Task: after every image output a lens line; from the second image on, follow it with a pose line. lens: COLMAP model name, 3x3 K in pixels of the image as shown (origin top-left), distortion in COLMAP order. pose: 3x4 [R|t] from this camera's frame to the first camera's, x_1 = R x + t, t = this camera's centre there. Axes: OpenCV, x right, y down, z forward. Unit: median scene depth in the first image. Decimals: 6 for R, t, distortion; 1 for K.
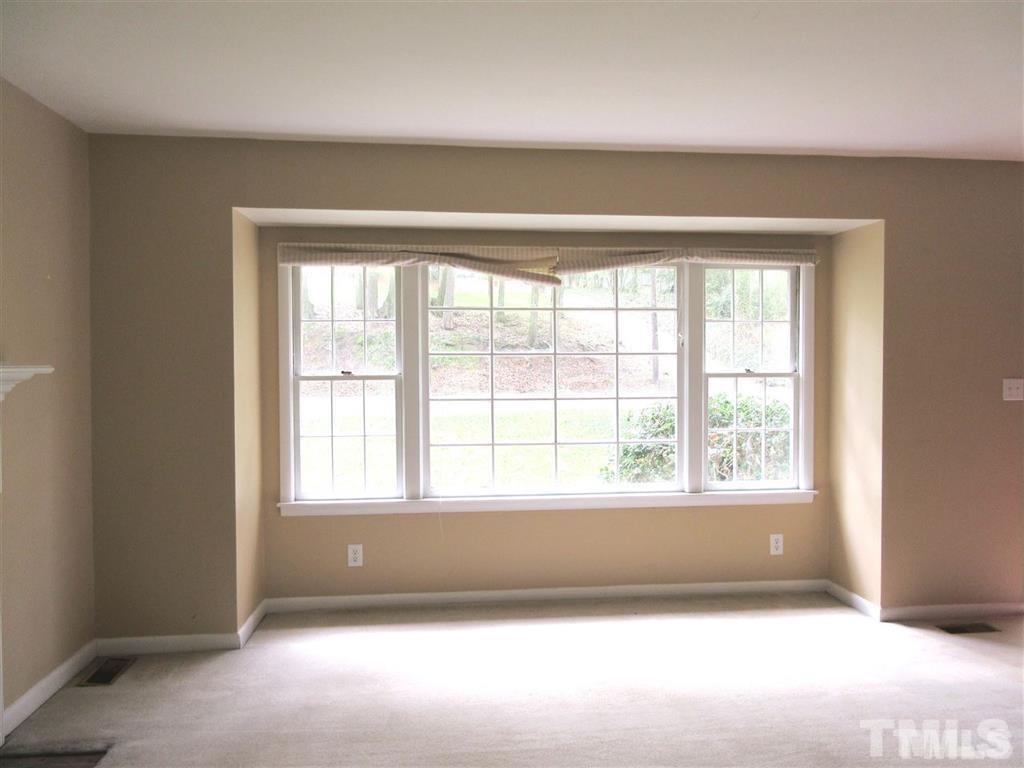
lens RADIAL K [[768.3, 0, 512.0], [0, 768.3, 384.0], [0, 0, 1]] dist [0.001861, 0.000442]
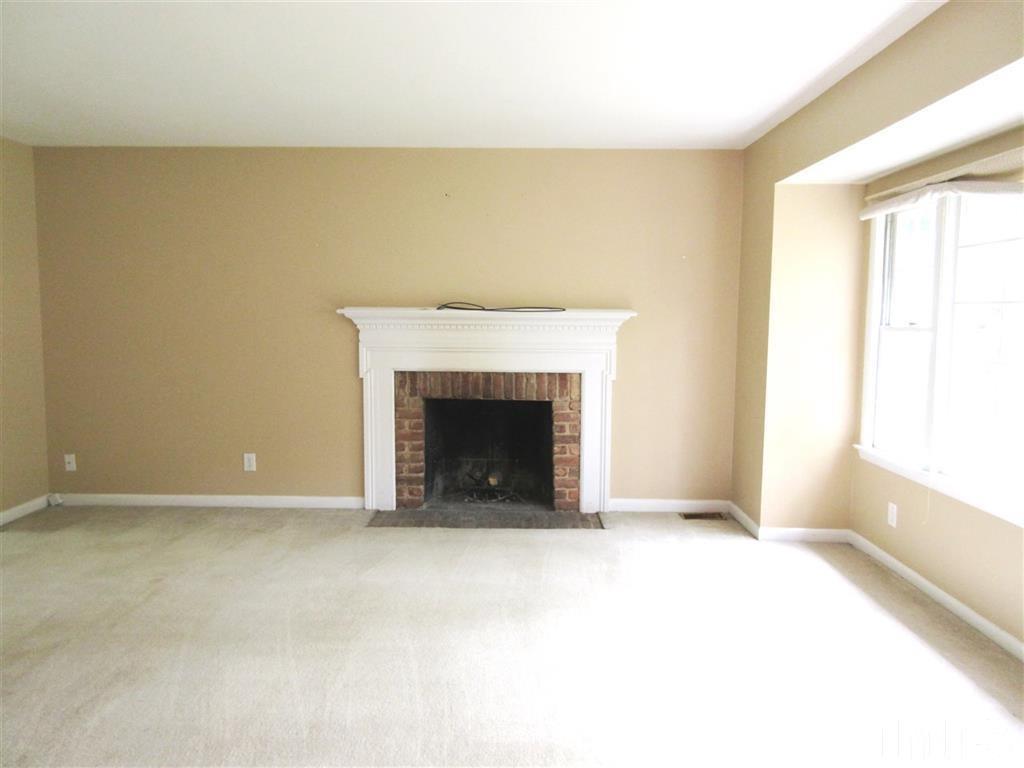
lens RADIAL K [[768.3, 0, 512.0], [0, 768.3, 384.0], [0, 0, 1]] dist [0.001861, 0.000442]
pose [[-0.119685, 0.107250, -0.987002, 0.808362], [-0.030691, 0.993273, 0.111653, -0.033133], [0.992337, 0.043656, -0.115588, 0.652099]]
